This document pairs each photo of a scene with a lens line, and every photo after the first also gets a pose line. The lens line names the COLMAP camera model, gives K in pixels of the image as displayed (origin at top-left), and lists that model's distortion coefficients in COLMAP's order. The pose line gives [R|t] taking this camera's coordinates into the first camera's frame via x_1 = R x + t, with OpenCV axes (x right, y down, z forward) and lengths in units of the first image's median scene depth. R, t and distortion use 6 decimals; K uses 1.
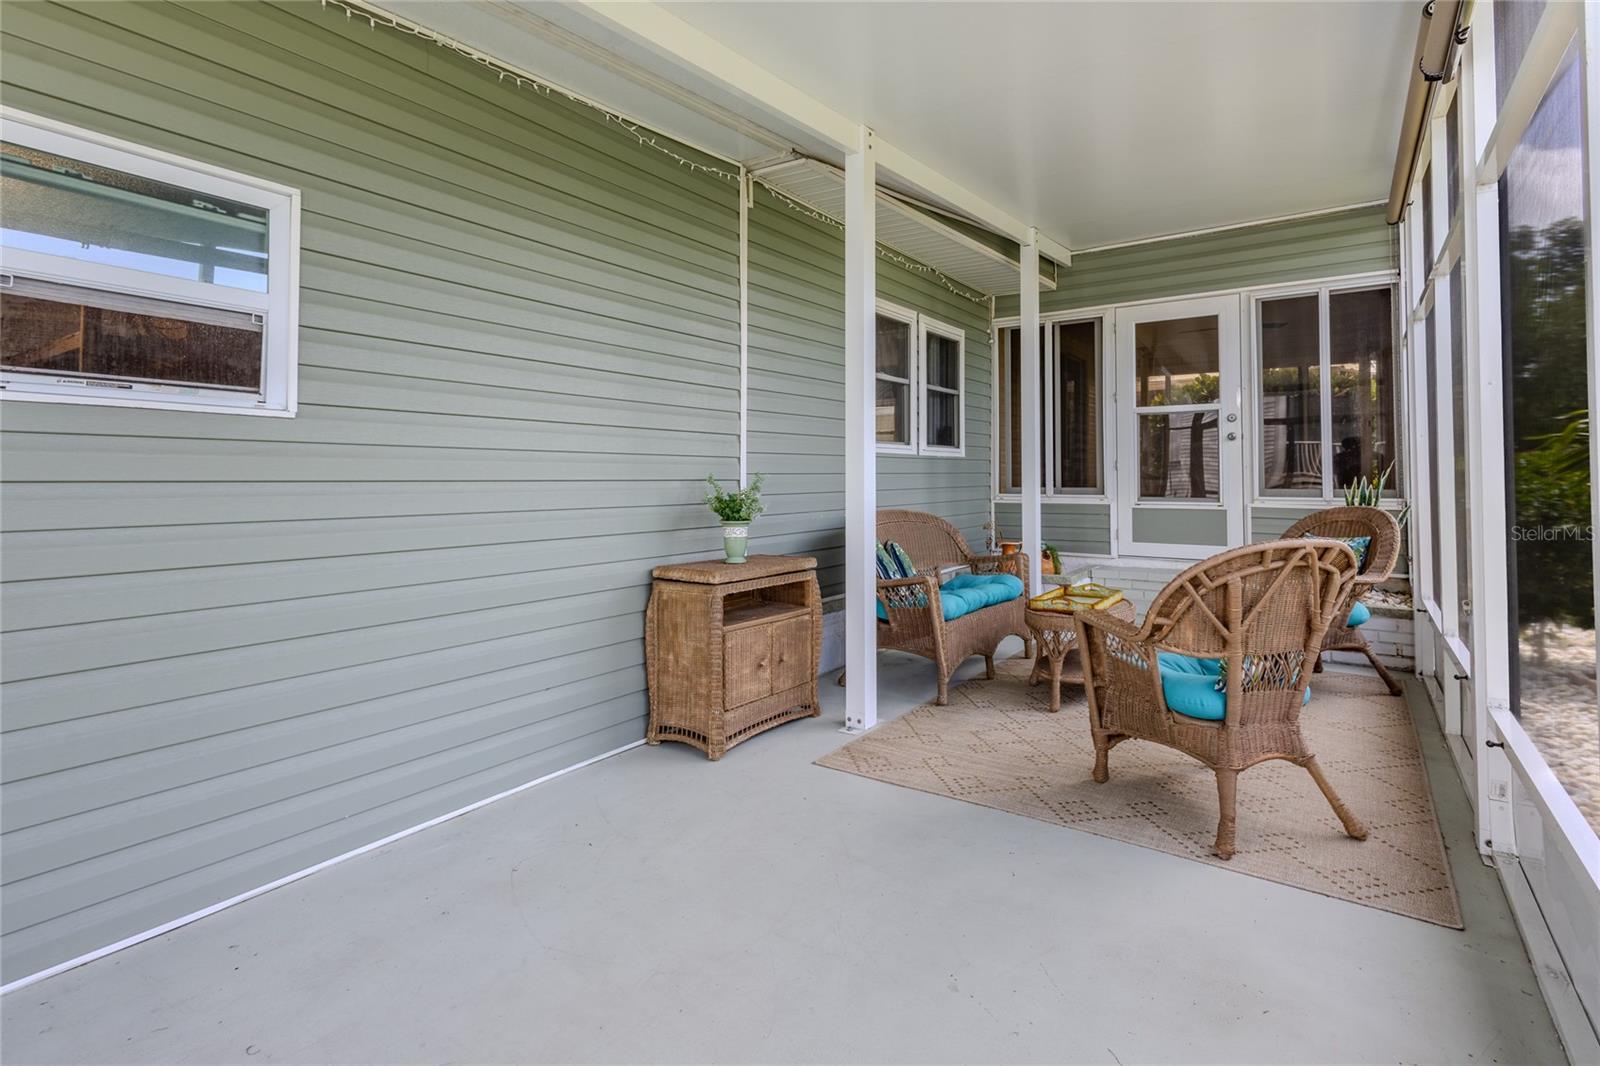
lens RADIAL K [[744.4, 0, 844.6], [0, 744.4, 459.2], [0, 0, 1]] dist [-0.001823, 0.000372]
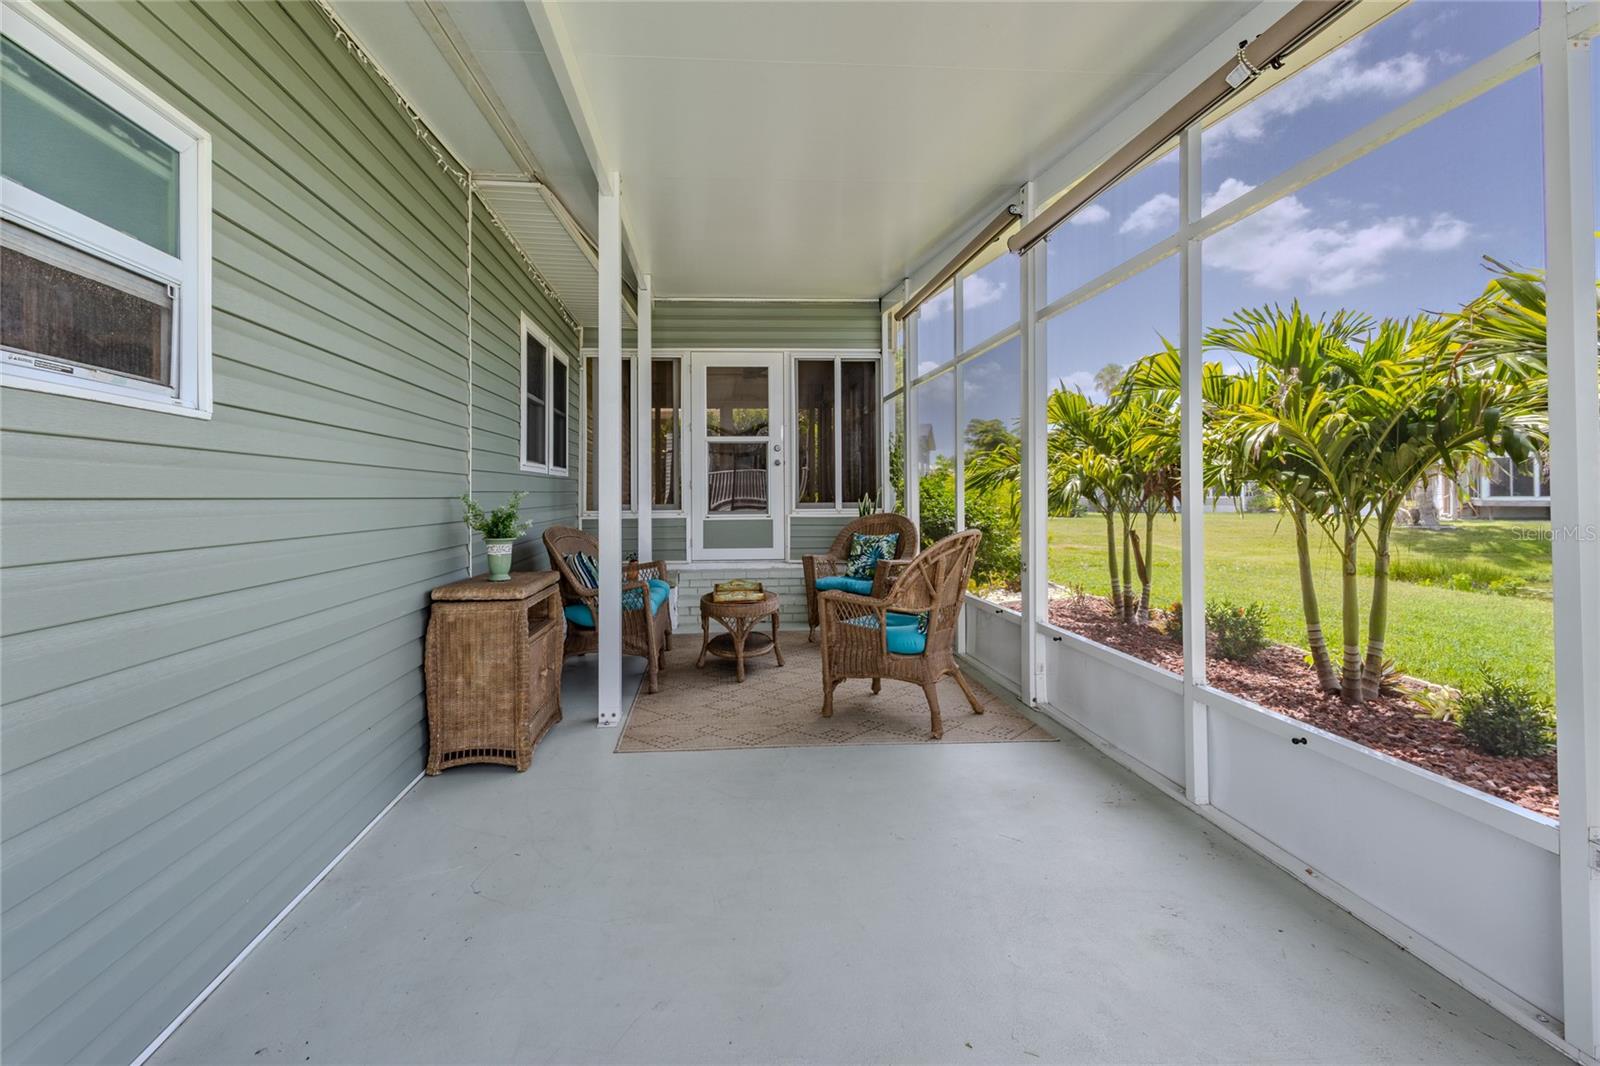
lens RADIAL K [[744.4, 0, 737.8], [0, 744.4, 488.5], [0, 0, 1]] dist [-0.001823, 0.000372]
pose [[0.803691, 0.000778, 0.595046, -0.512474], [-0.008072, 0.999921, 0.009594, 0.004180], [-0.594992, -0.012514, 0.803634, 0.007801]]
